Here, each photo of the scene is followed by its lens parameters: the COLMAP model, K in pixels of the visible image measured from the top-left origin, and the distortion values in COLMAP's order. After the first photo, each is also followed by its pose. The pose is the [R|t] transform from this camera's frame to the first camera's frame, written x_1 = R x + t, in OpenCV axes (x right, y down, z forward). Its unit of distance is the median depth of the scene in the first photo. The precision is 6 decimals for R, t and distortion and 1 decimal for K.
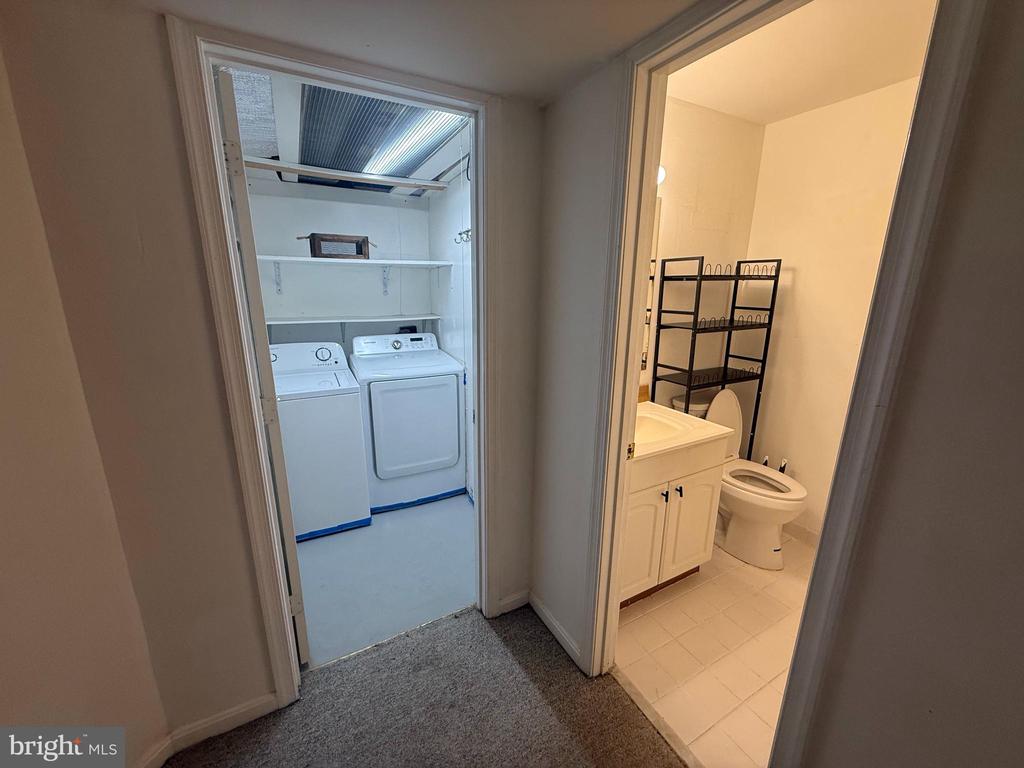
lens RADIAL K [[408.3, 0, 510.9], [0, 408.3, 383.4], [0, 0, 1]] dist [0.000374, 0.000054]
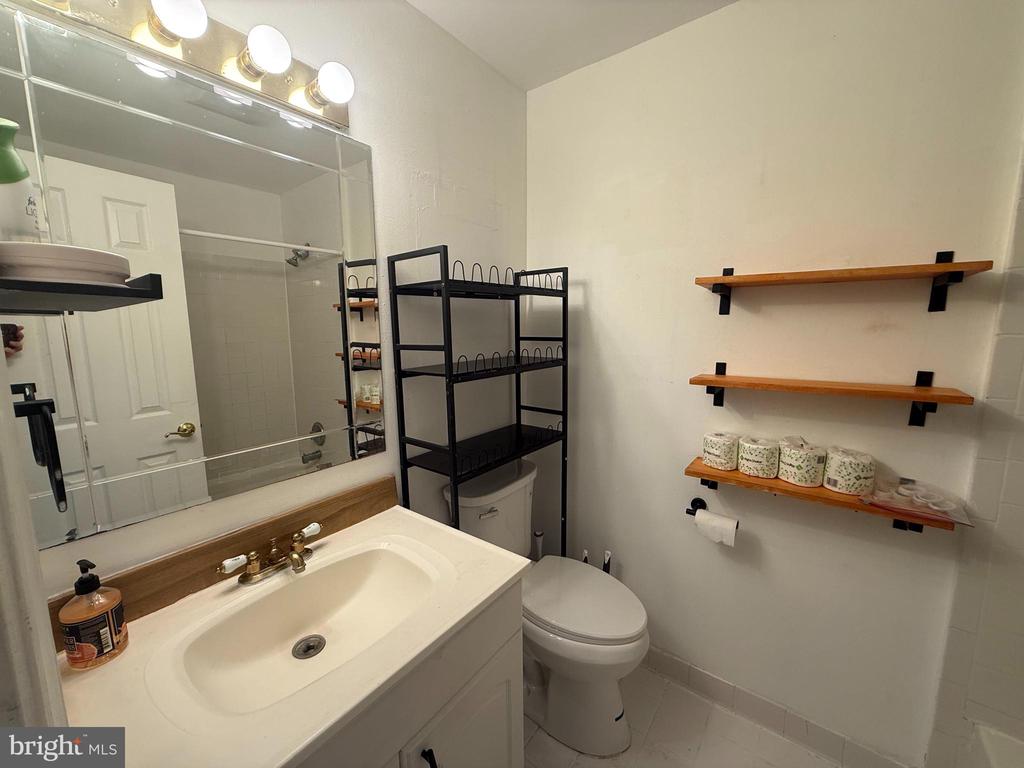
lens RADIAL K [[408.3, 0, 510.9], [0, 408.3, 383.4], [0, 0, 1]] dist [0.000374, 0.000054]
pose [[0.911685, -0.073562, 0.404252, 0.272016], [0.113976, 0.990511, -0.076800, -0.063882], [-0.394767, 0.116092, 0.911418, 0.416580]]
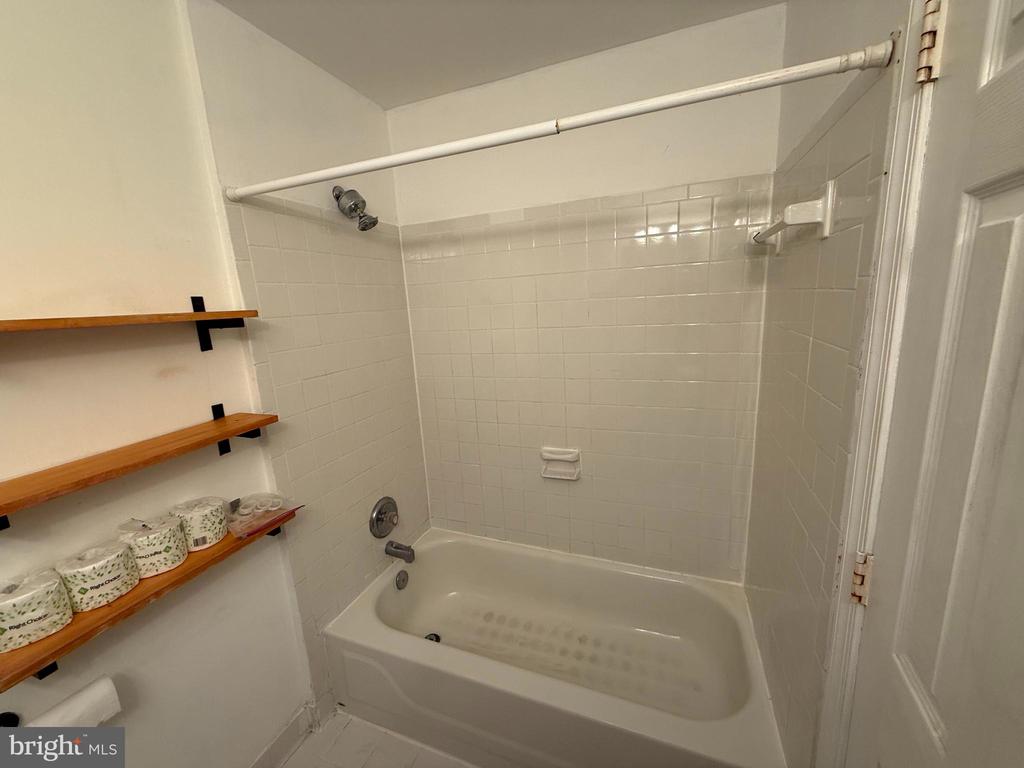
lens RADIAL K [[408.3, 0, 510.9], [0, 408.3, 383.4], [0, 0, 1]] dist [0.000374, 0.000054]
pose [[-0.648608, -0.128322, 0.750228, 0.276890], [0.232178, 0.905347, 0.355584, -0.171555], [-0.724846, 0.404821, -0.557421, 0.644087]]
